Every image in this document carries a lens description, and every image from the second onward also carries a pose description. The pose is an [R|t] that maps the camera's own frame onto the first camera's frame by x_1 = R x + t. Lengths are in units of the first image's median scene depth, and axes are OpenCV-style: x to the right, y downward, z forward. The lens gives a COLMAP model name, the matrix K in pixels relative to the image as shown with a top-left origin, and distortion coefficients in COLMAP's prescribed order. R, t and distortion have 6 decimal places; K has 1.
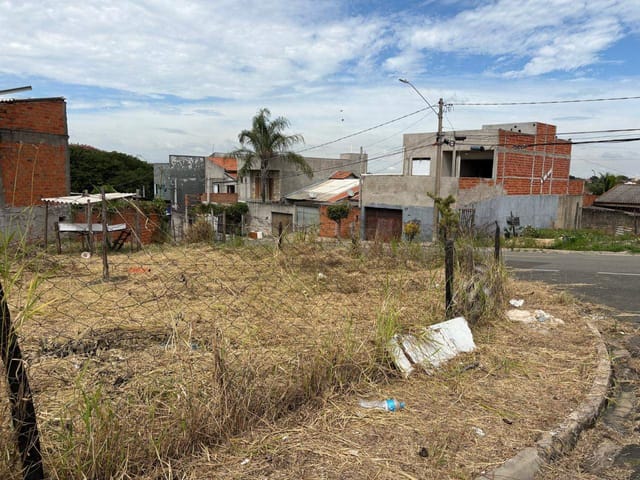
lens RADIAL K [[479.2, 0, 324.7], [0, 479.2, 252.4], [0, 0, 1]] dist [0.044536, -0.039466]
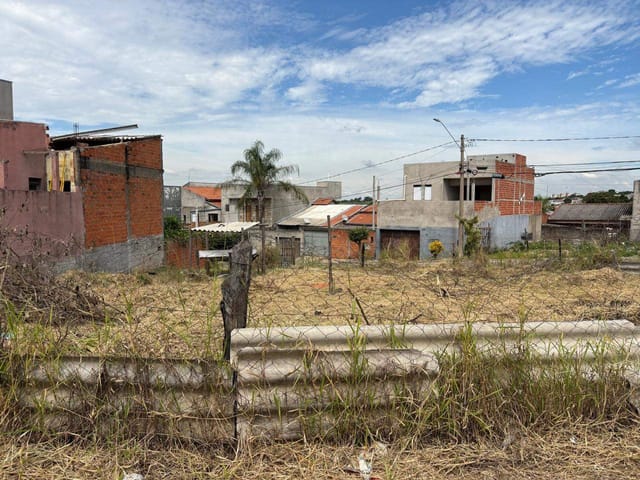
lens RADIAL K [[479.2, 0, 324.7], [0, 479.2, 252.4], [0, 0, 1]] dist [0.044536, -0.039466]
pose [[0.982932, -0.040687, 0.179416, -0.264491], [0.050187, 0.997550, -0.048730, 0.006040], [-0.176994, 0.056903, 0.982566, -0.066224]]
